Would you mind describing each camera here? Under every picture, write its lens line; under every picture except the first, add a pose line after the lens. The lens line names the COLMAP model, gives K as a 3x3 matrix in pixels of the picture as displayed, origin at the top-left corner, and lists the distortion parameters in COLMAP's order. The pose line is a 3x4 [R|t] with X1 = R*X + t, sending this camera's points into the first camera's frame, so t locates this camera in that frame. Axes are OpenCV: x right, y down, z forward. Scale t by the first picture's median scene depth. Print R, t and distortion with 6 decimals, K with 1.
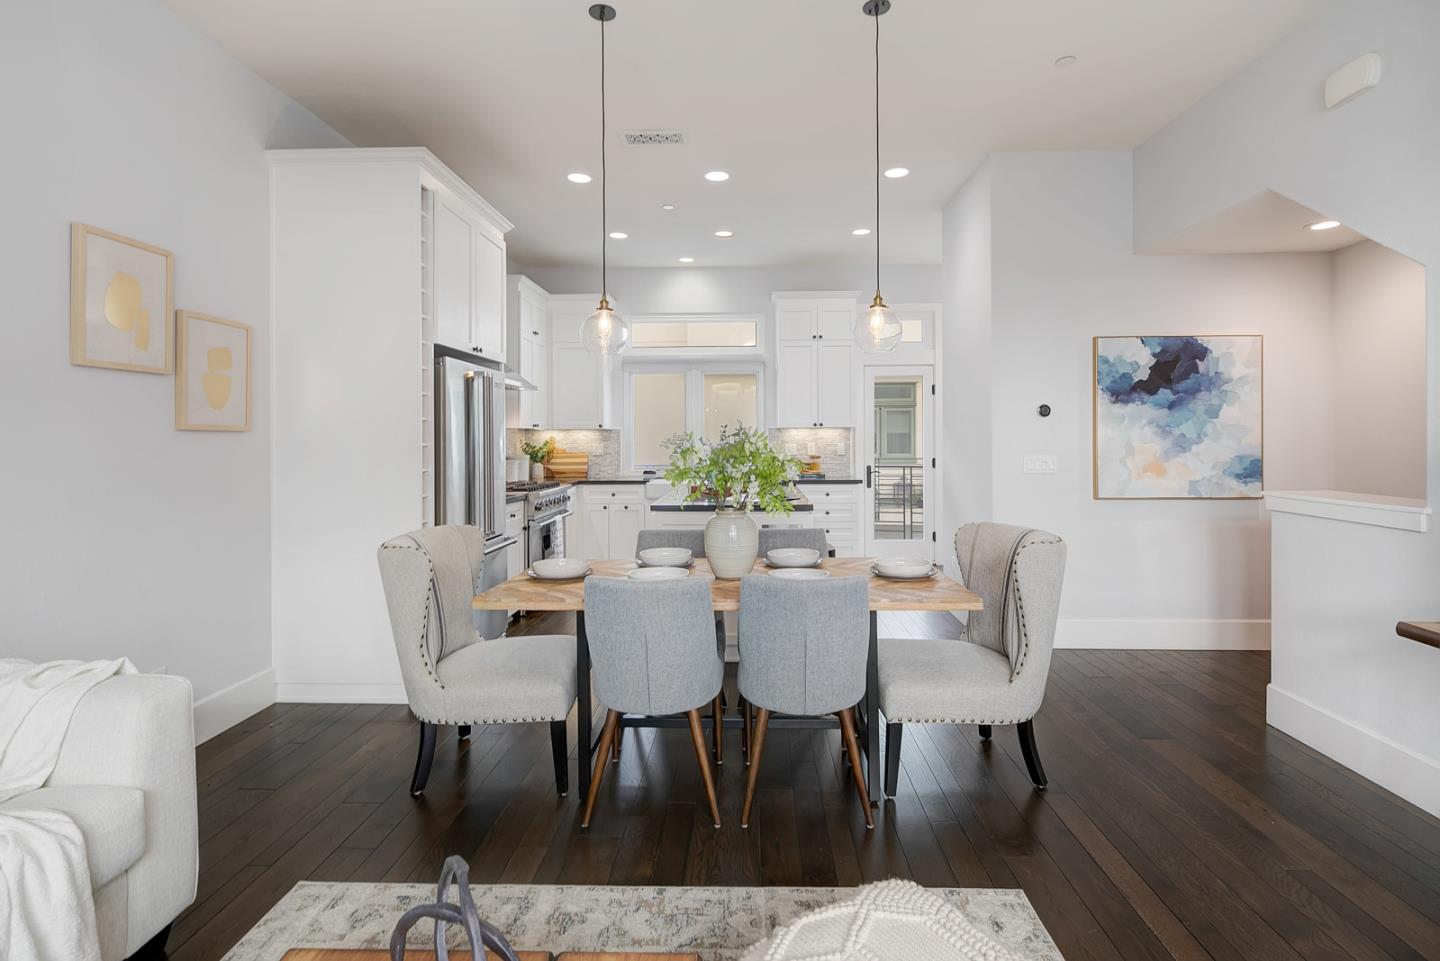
lens RADIAL K [[704.3, 0, 723.9], [0, 704.3, 448.1], [0, 0, 1]] dist [-0.014054, -0.000020]
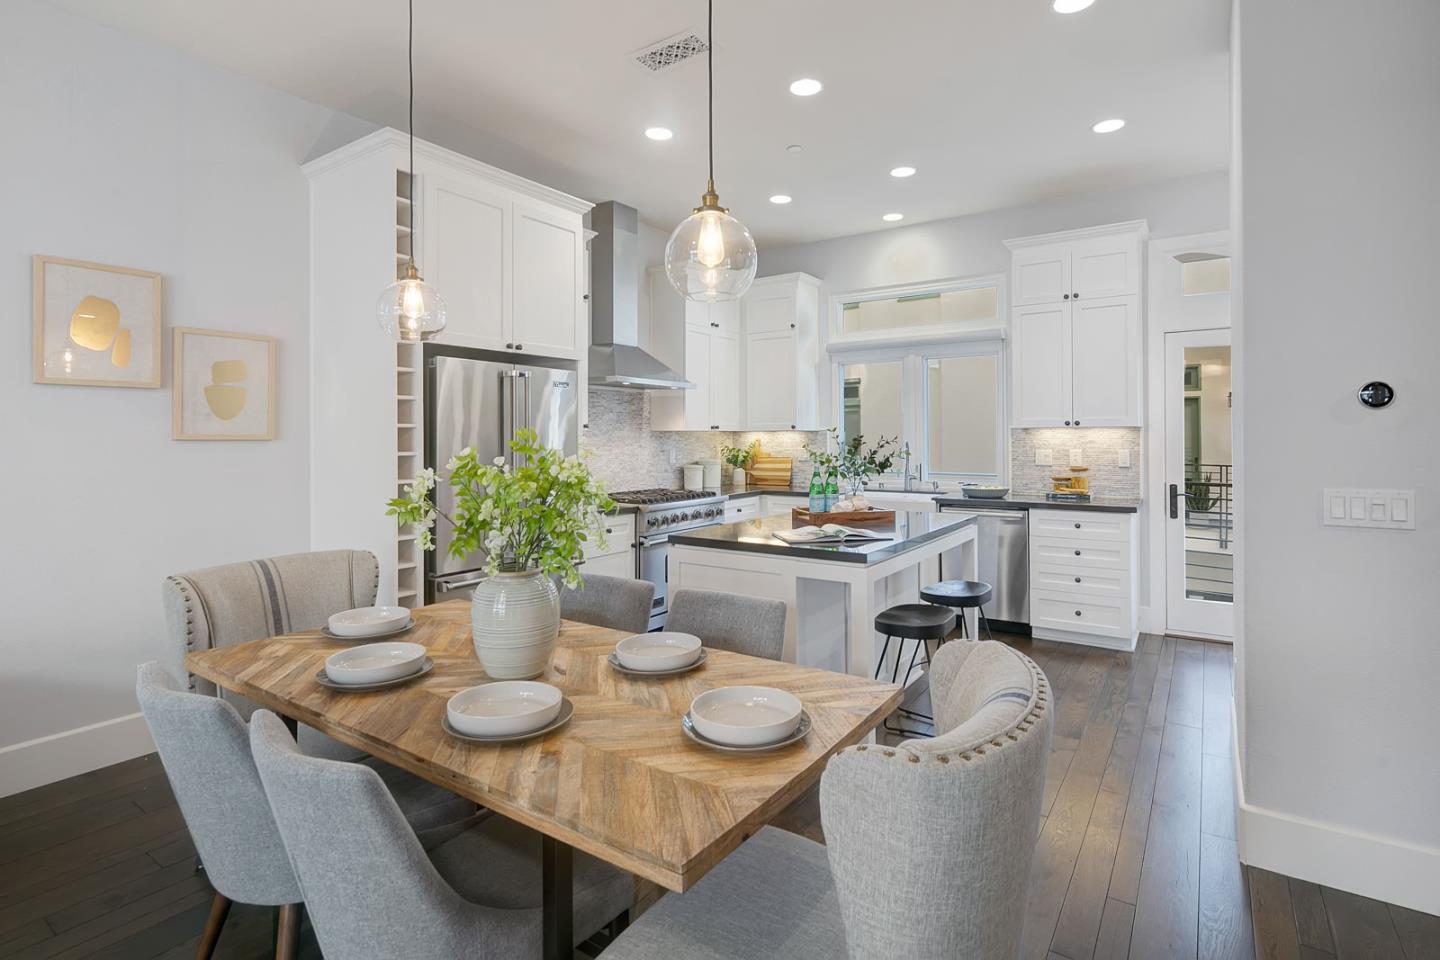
lens RADIAL K [[704.2, 0, 722.0], [0, 704.2, 437.3], [0, 0, 1]] dist [-0.001069, -0.003053]
pose [[0.846481, 0.000540, -0.532418, 0.211242], [-0.006048, 0.999945, -0.008602, -0.011365], [0.532384, 0.010502, 0.846438, 0.232918]]
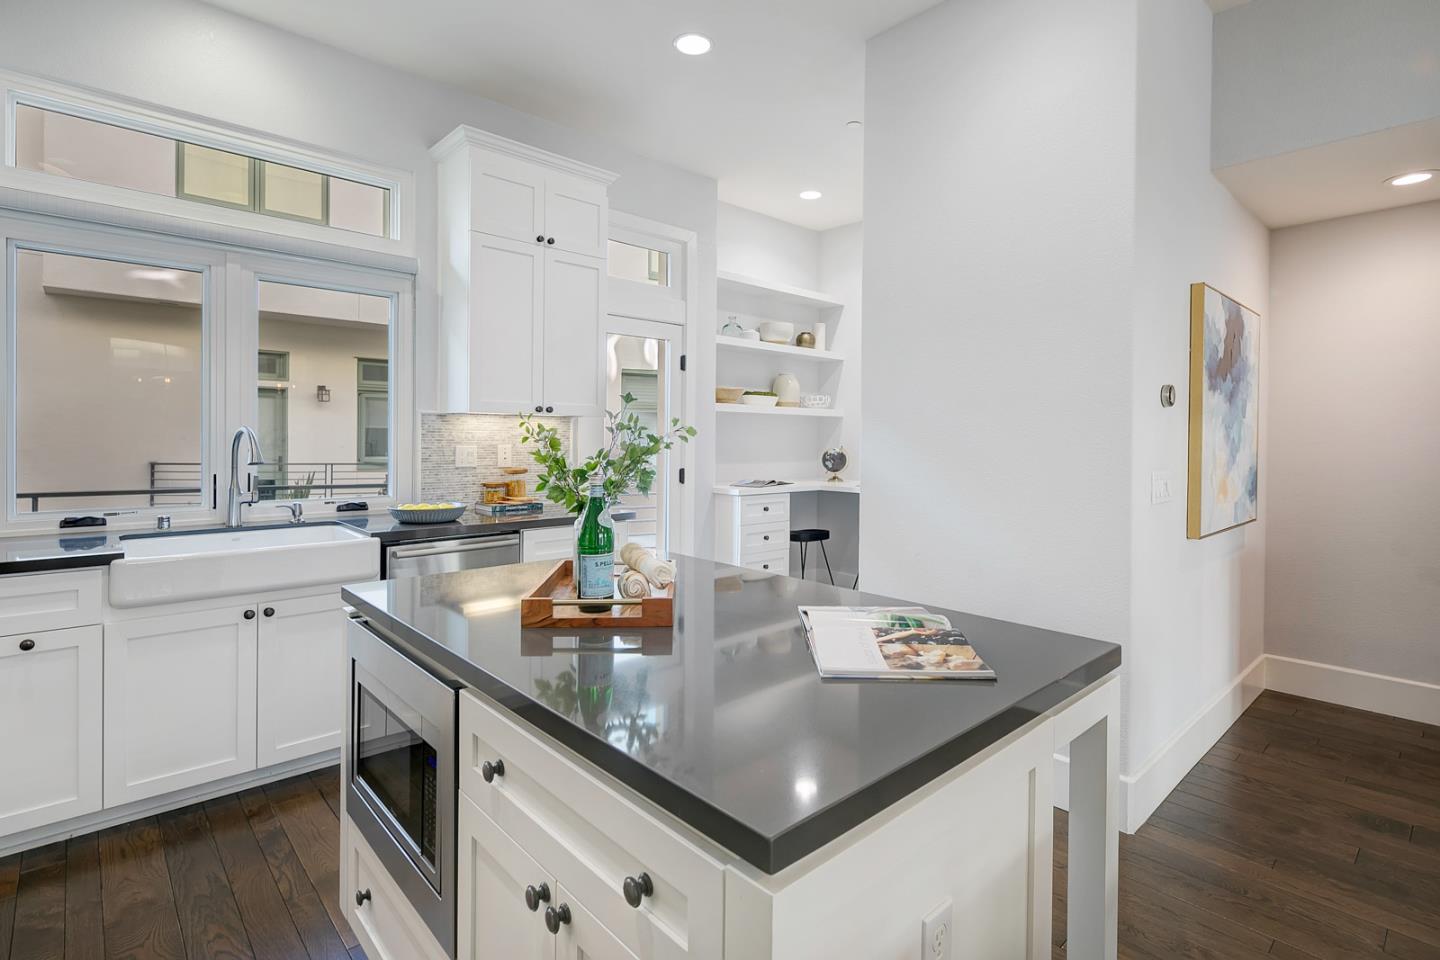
lens RADIAL K [[712.3, 0, 741.8], [0, 712.3, 448.9], [0, 0, 1]] dist [0.012598, -0.000371]
pose [[0.688002, 0.000075, 0.725708, -0.149385], [-0.001891, 0.999997, 0.001689, -0.005245], [-0.725706, -0.002534, 0.688000, 0.533674]]
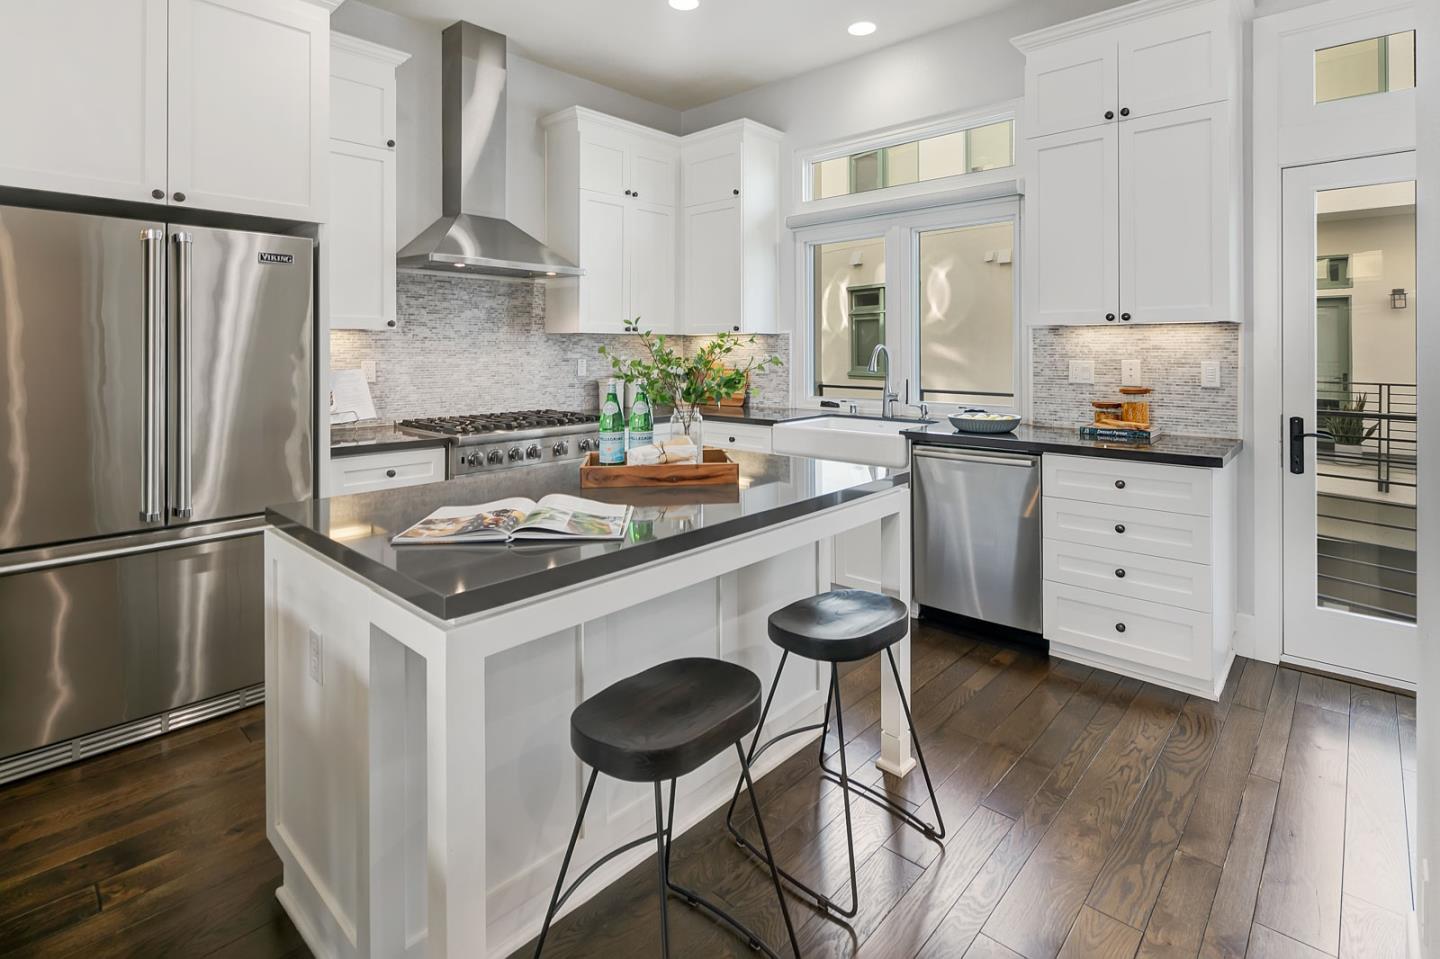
lens RADIAL K [[704.2, 0, 717.8], [0, 704.2, 351.7], [0, 0, 1]] dist [-0.001069, -0.003053]
pose [[0.764846, 0.004610, -0.644197, 0.224798], [-0.009896, 0.999940, -0.004594, -0.007684], [0.644137, 0.009889, 0.764846, 0.513853]]
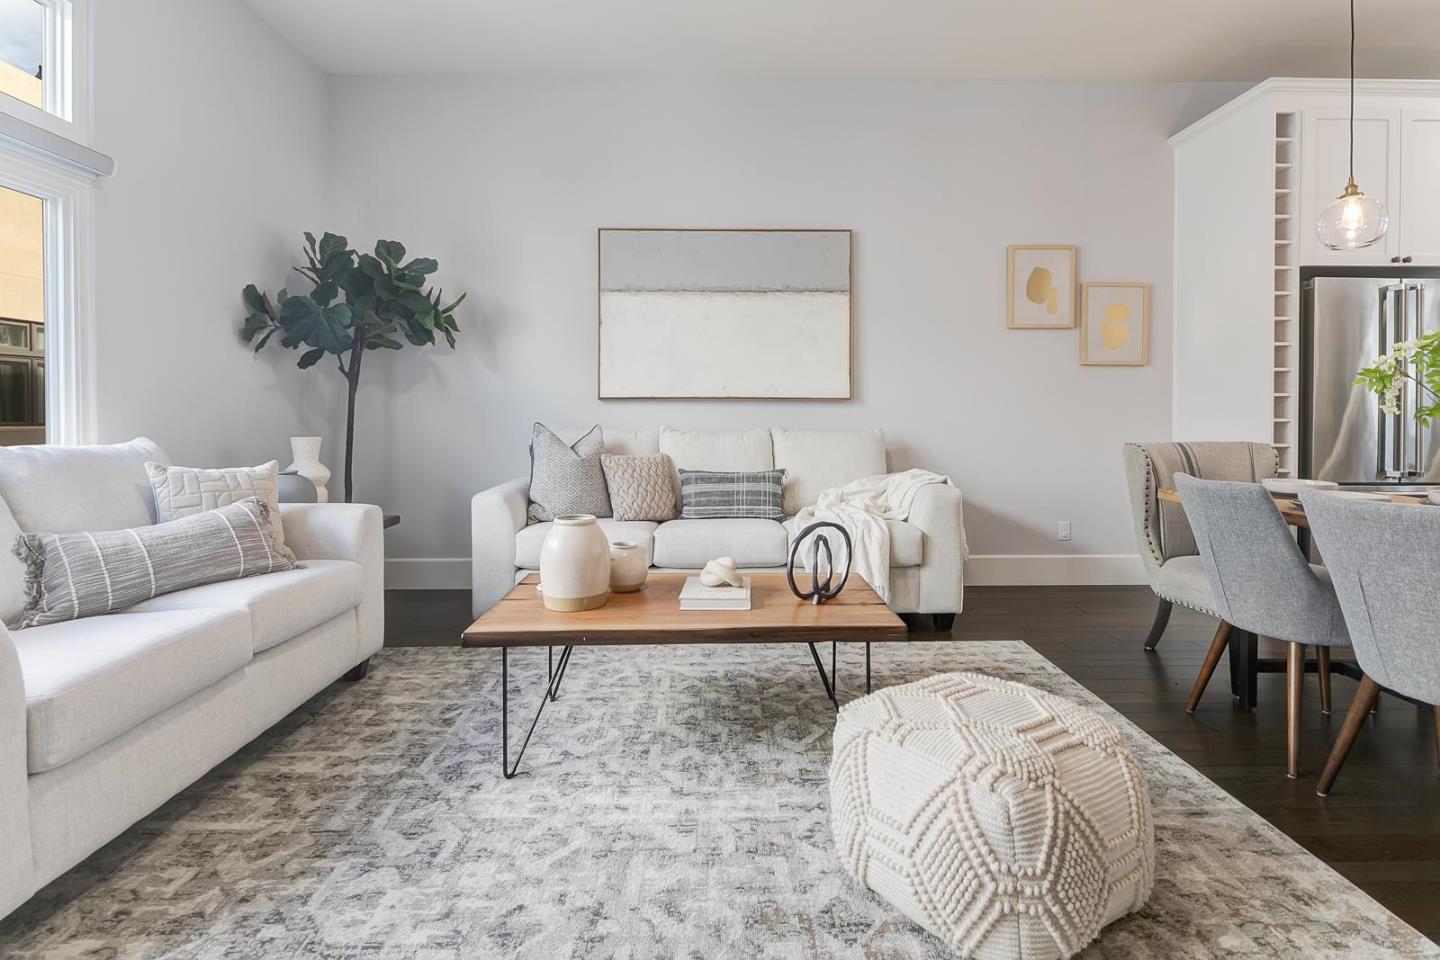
lens RADIAL K [[693.7, 0, 750.3], [0, 693.7, 418.0], [0, 0, 1]] dist [-0.001297, 0.001426]
pose [[0.073505, 0.017737, -0.997137, 0.266769], [-0.009993, 0.999805, 0.017047, 0.028499], [0.997245, 0.008712, 0.073668, 0.087665]]
